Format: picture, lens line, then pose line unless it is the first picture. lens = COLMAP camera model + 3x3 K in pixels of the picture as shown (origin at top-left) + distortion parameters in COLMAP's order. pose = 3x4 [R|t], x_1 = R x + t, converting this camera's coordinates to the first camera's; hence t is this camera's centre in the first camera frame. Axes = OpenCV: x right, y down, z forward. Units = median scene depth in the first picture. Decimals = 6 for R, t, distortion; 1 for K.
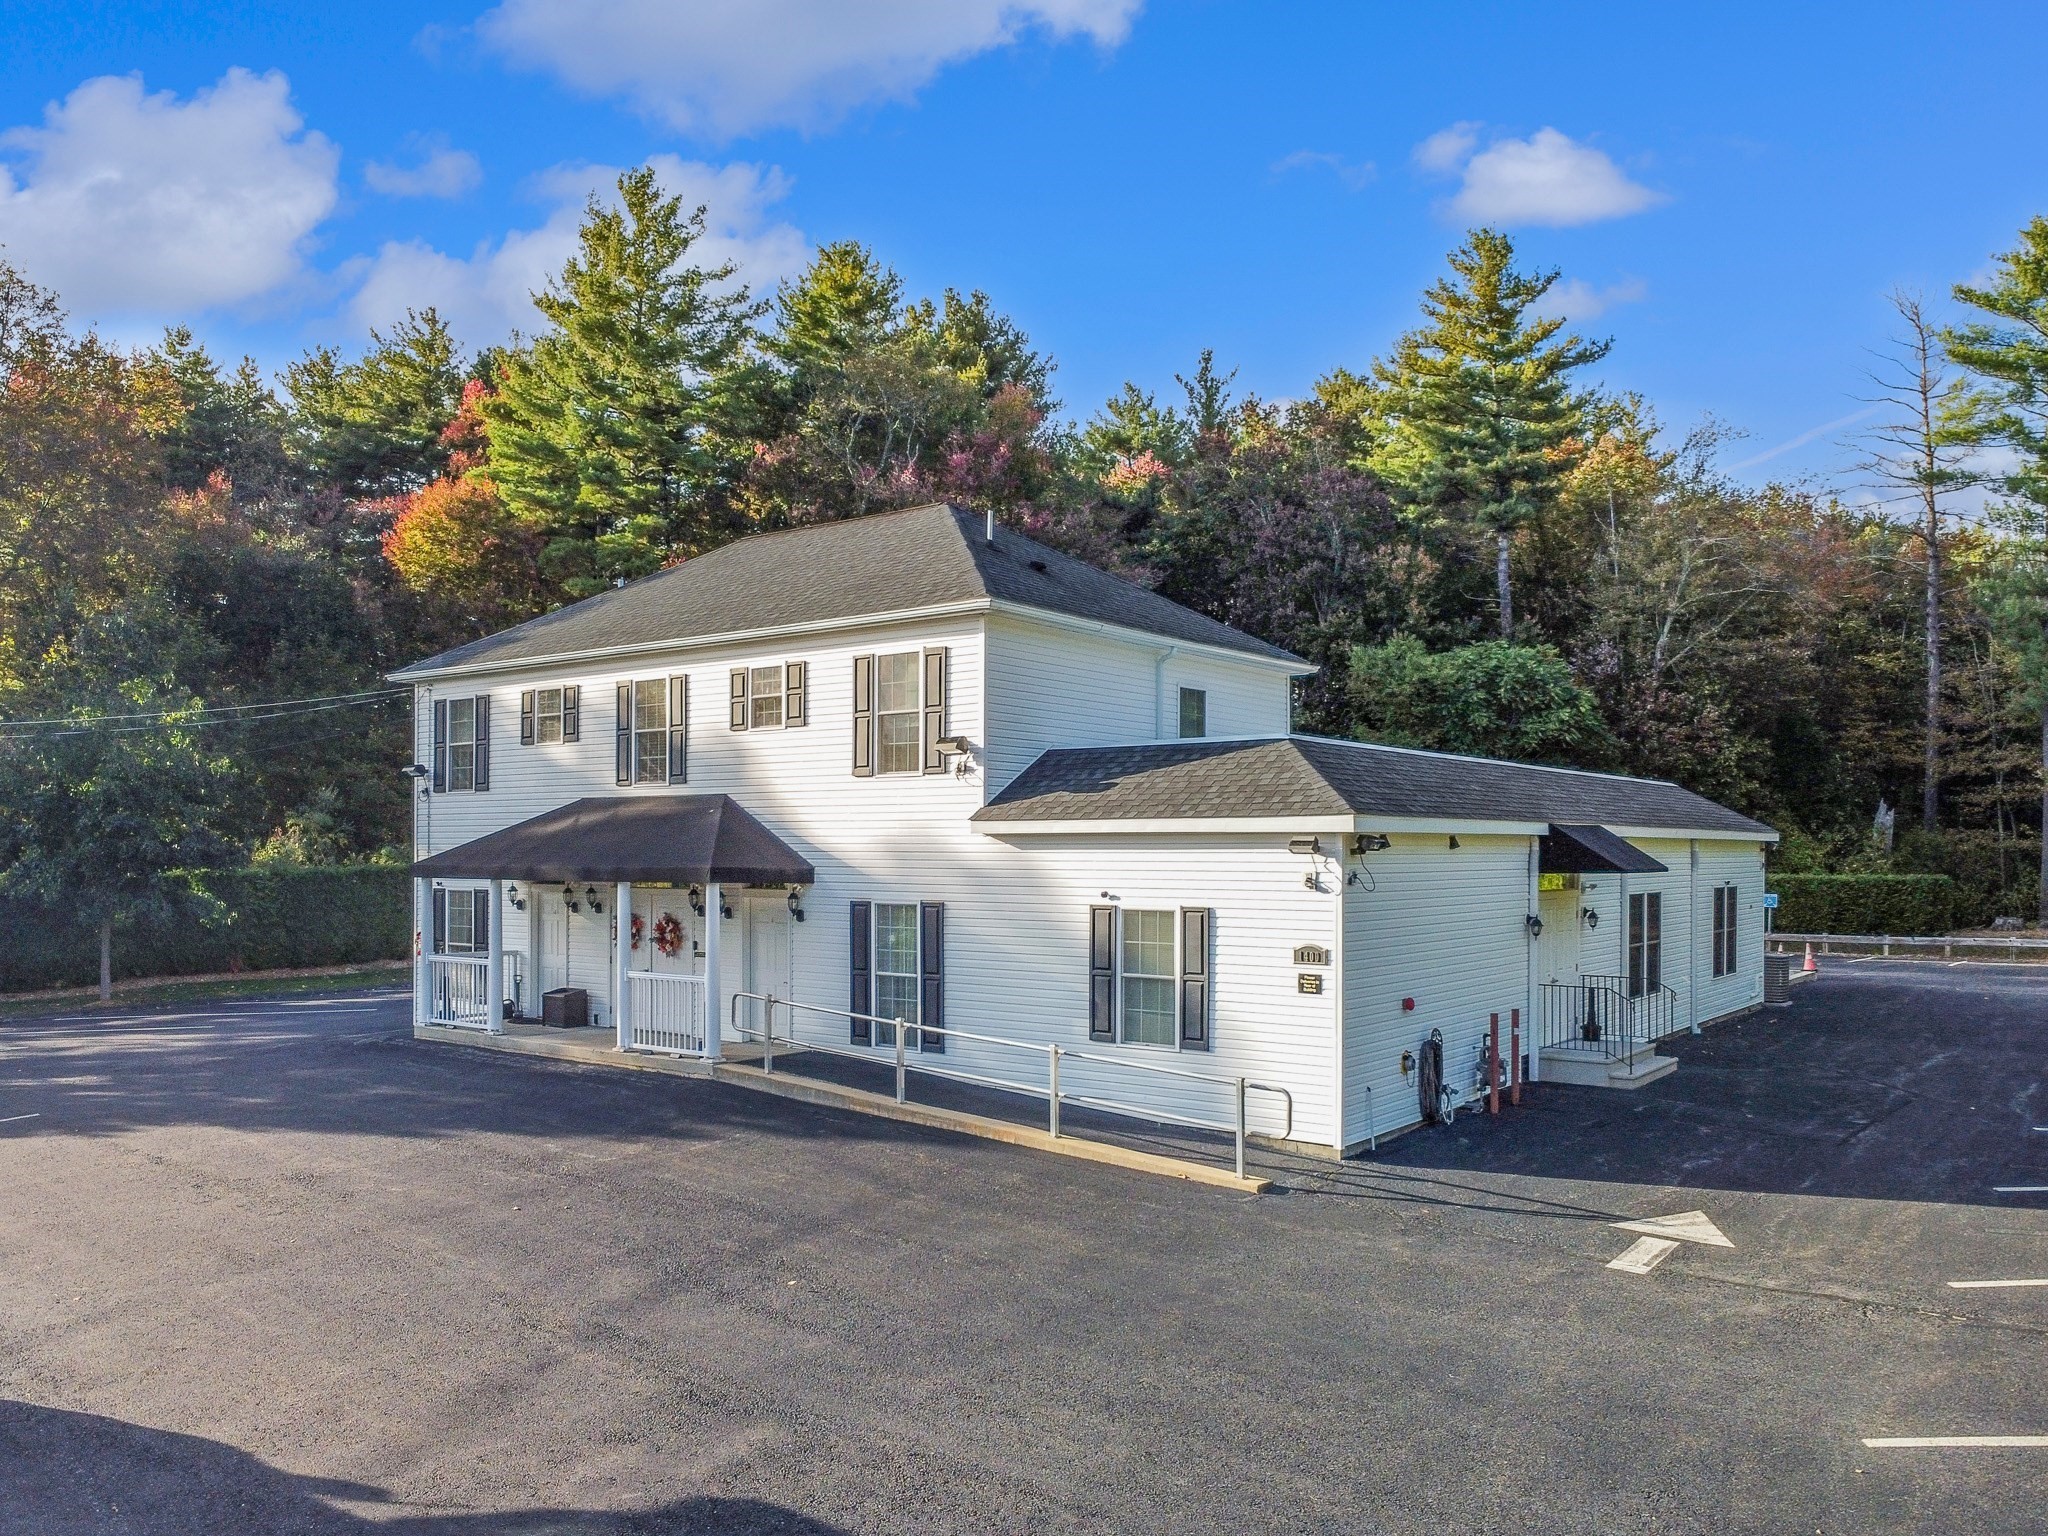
lens RADIAL K [[1543.8, 0, 1024.0], [0, 1543.8, 849.3], [0, 0, 1]] dist [-0.025612, -0.002304]
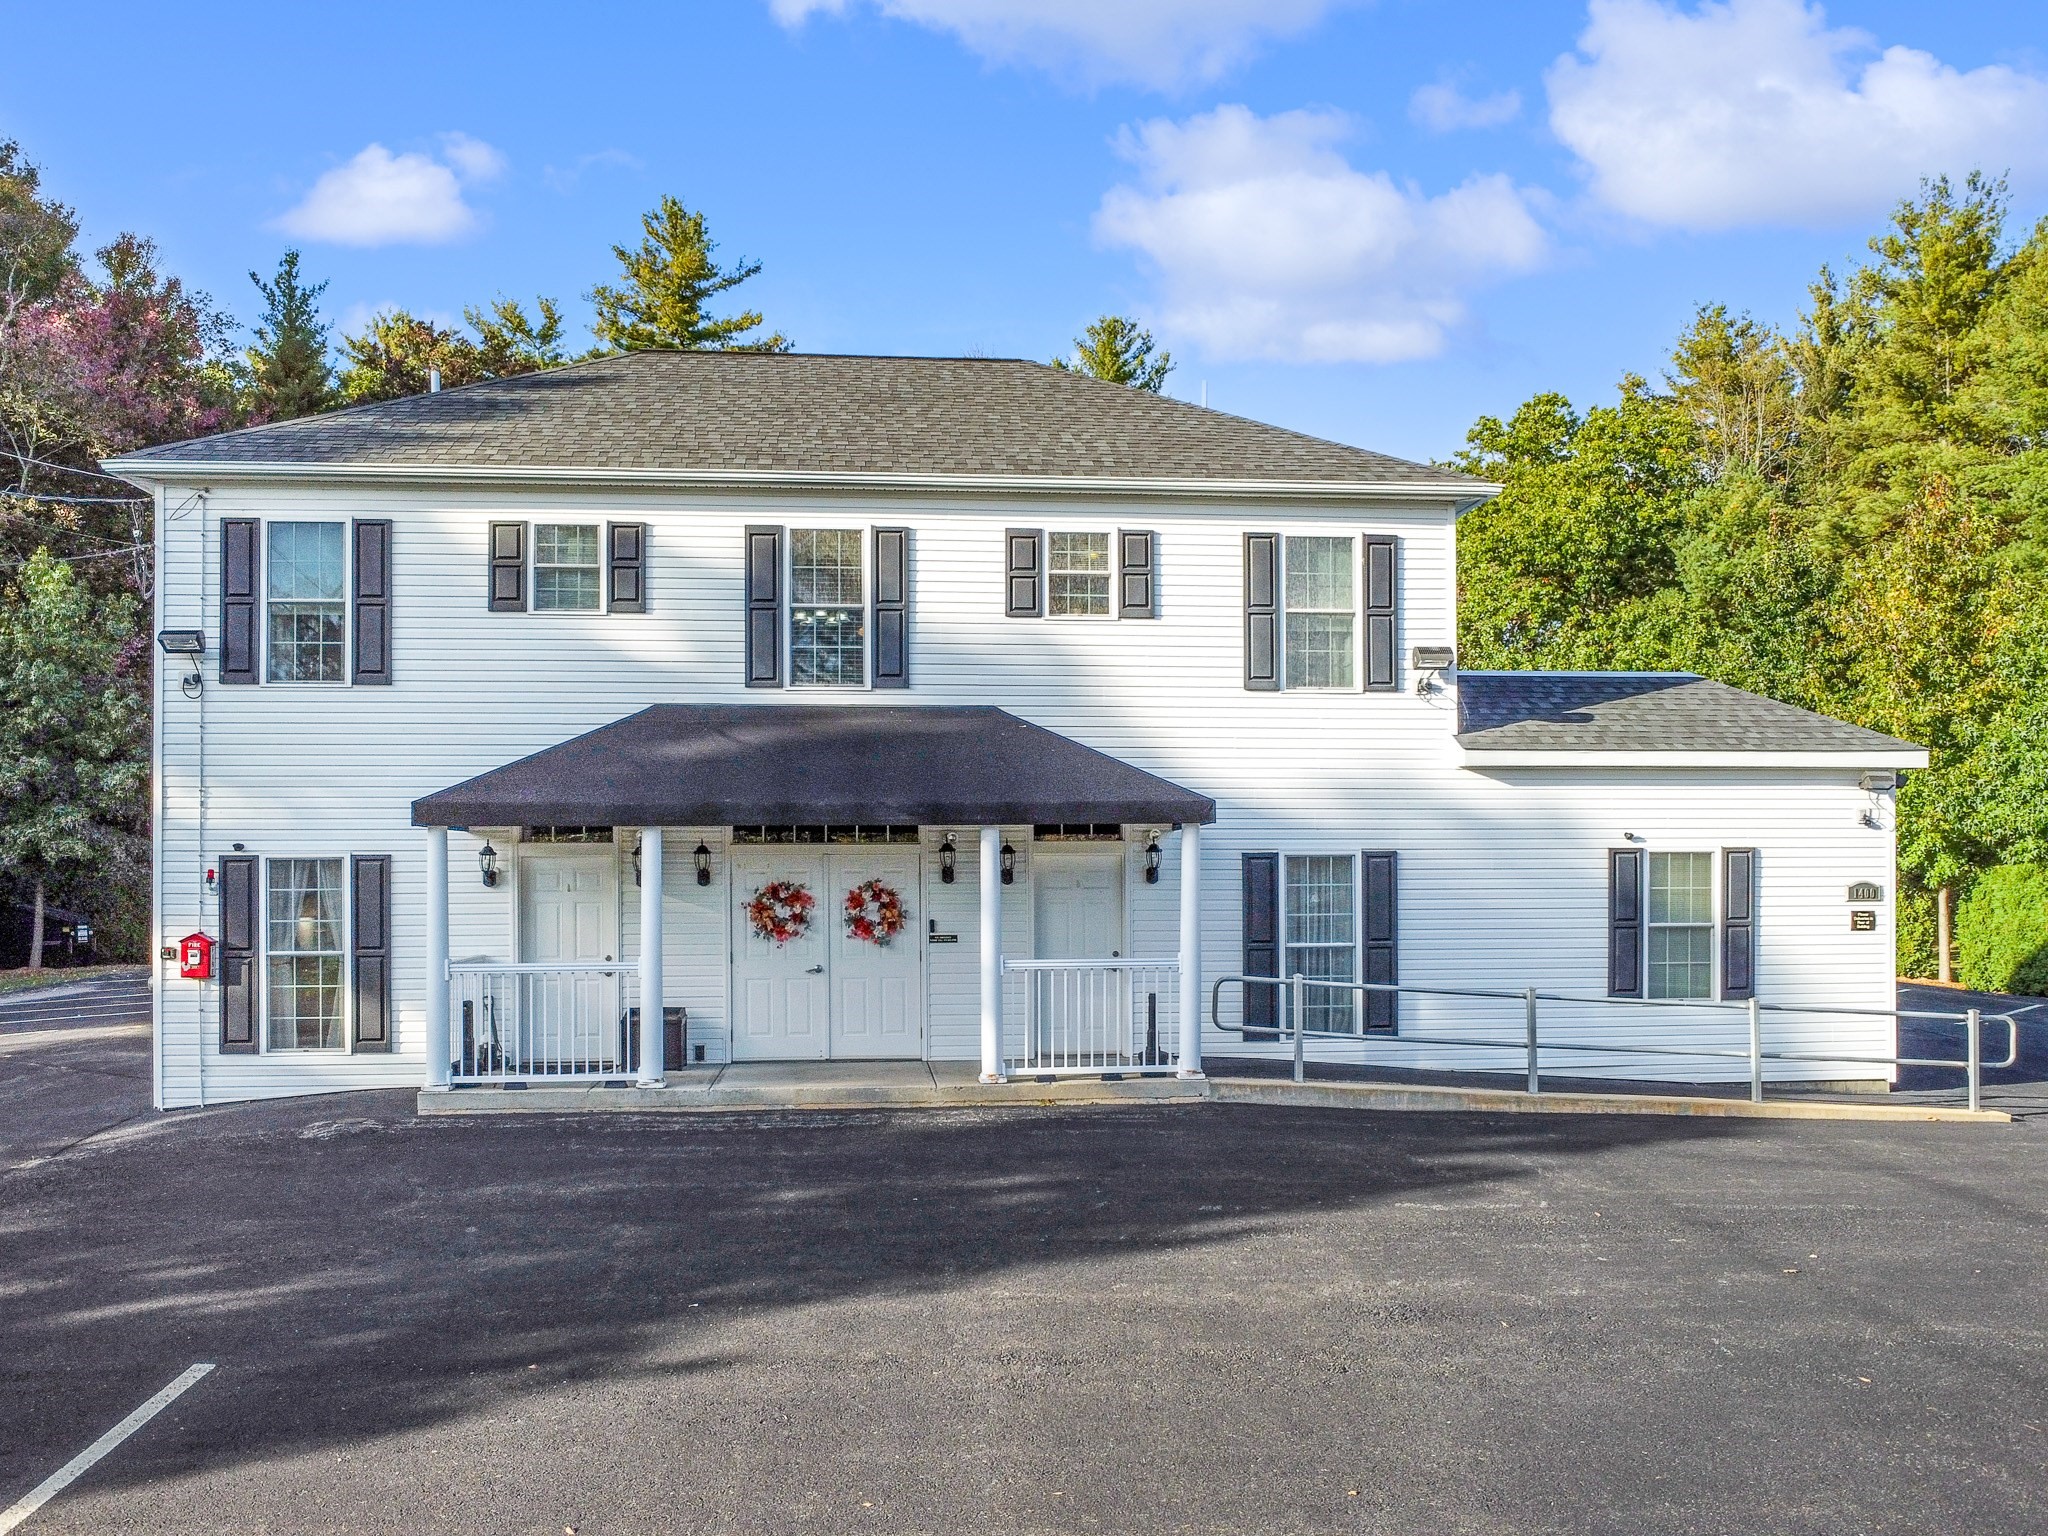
lens RADIAL K [[1543.8, 0, 1024.0], [0, 1543.8, 849.3], [0, 0, 1]] dist [-0.025612, -0.002304]
pose [[0.731997, 0.000748, 0.681308, -0.733704], [0.004453, 0.999973, -0.005882, 0.036826], [-0.681294, 0.007339, 0.731974, 0.533880]]
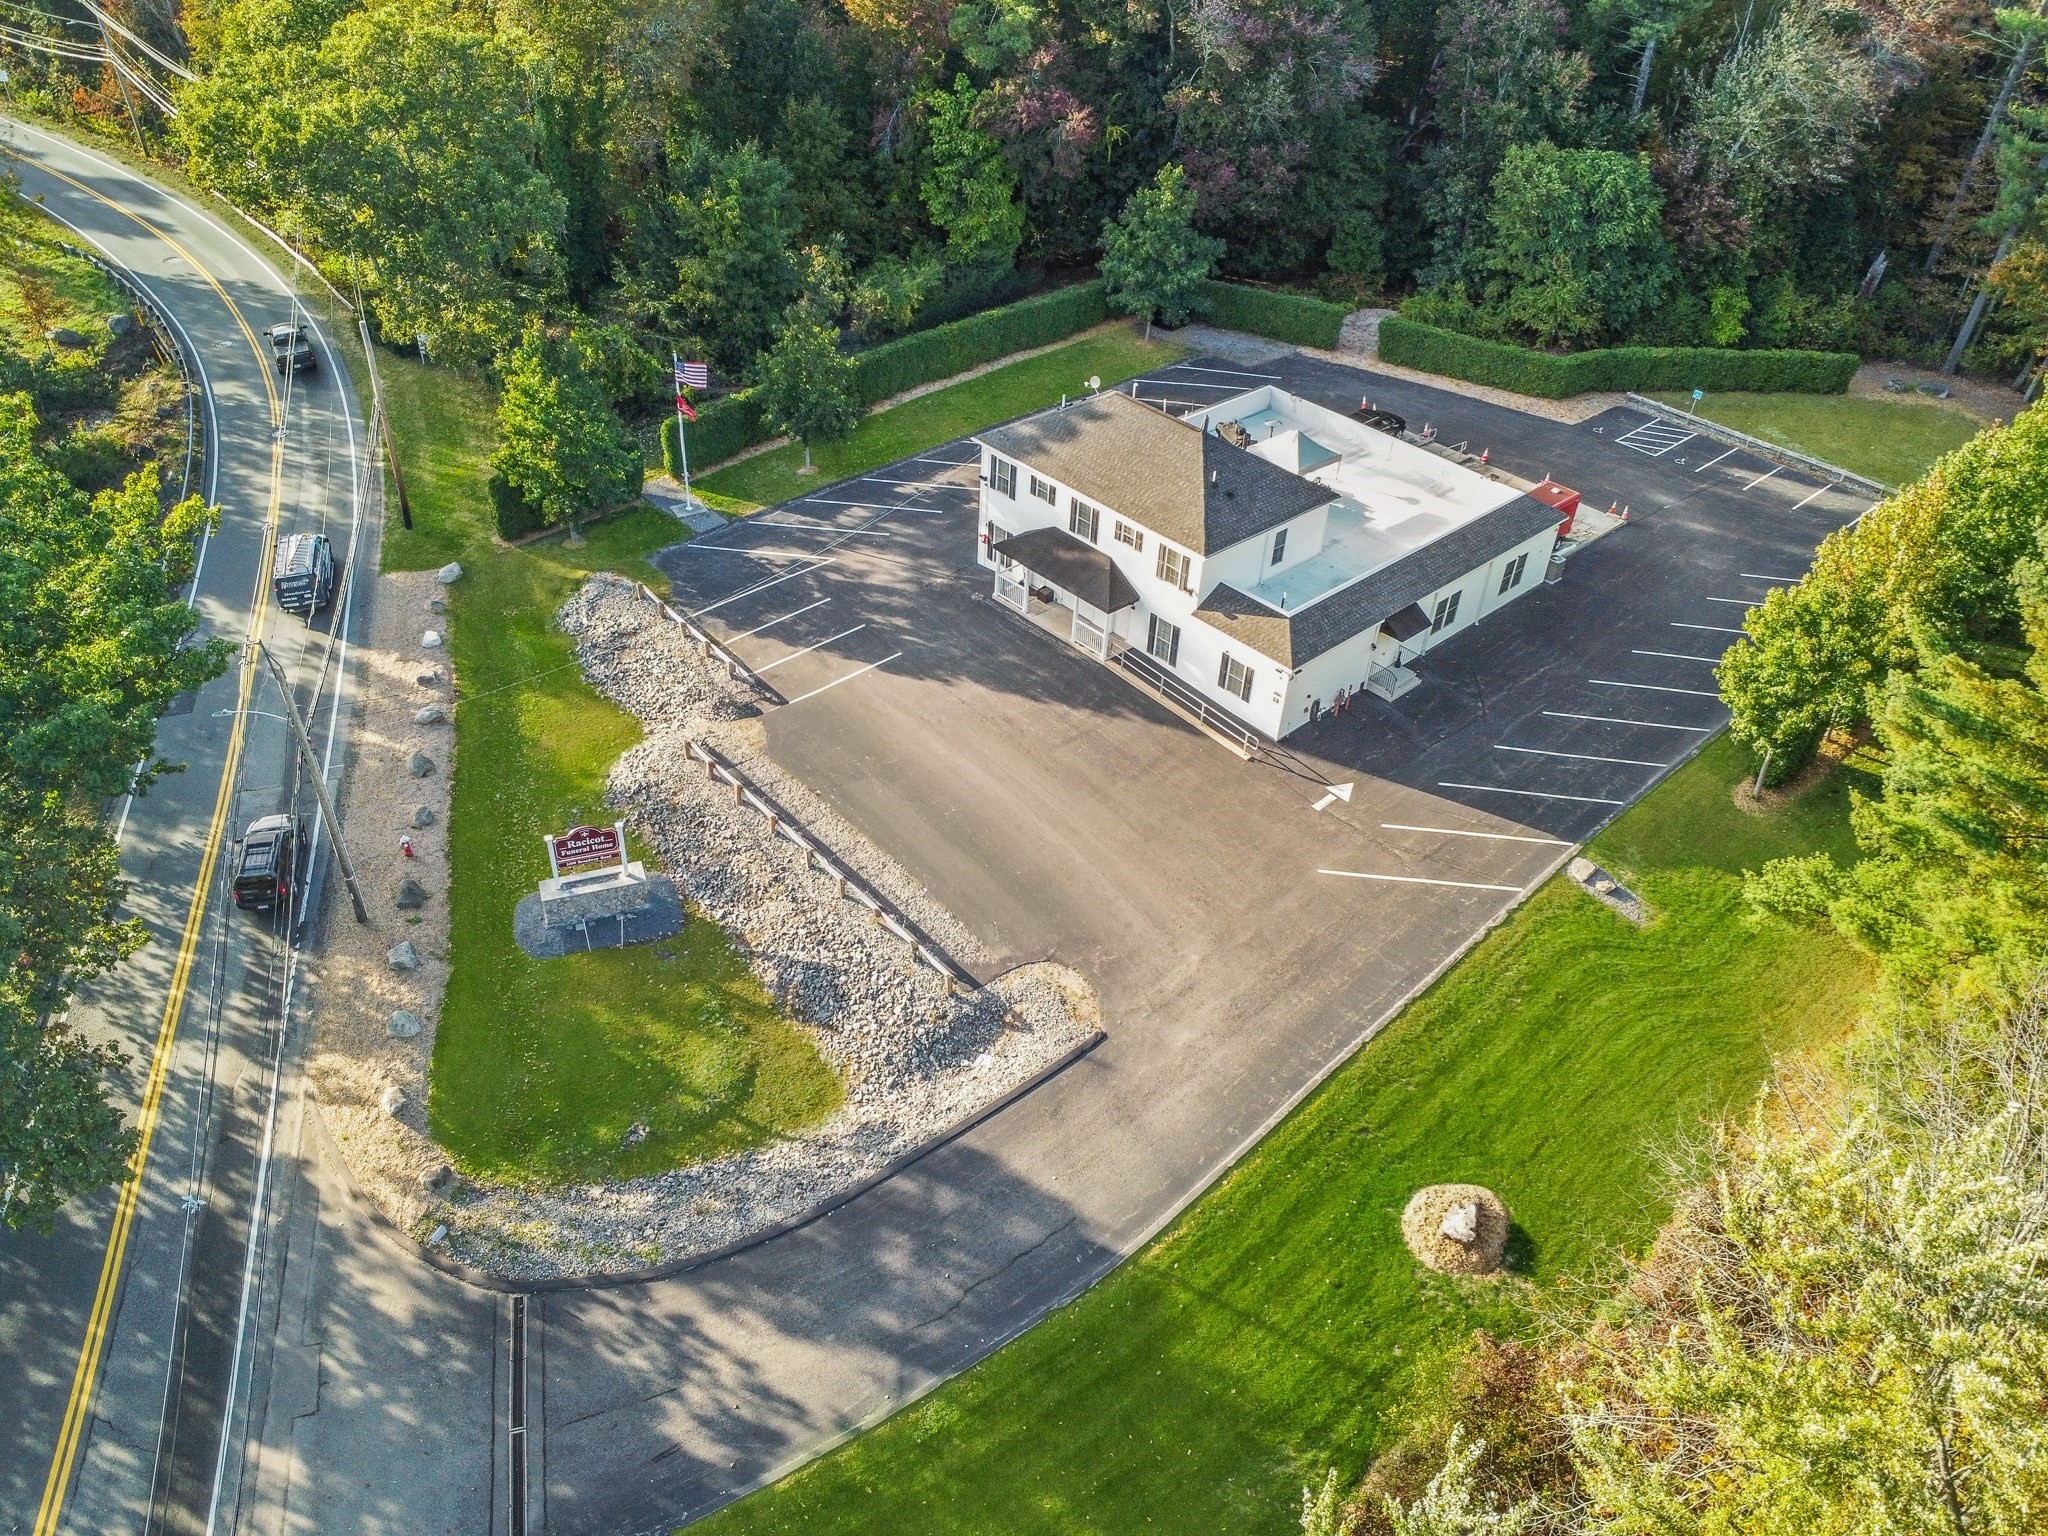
lens RADIAL K [[1487.2, 0, 1024.0], [0, 1487.2, 768.0], [0, 0, 1]] dist [-0.034857, -0.004517]
pose [[0.985347, 0.136420, -0.102376, -0.016525], [-0.046860, 0.793655, 0.606561, -1.559418], [0.163998, -0.592875, 0.788418, -1.619638]]
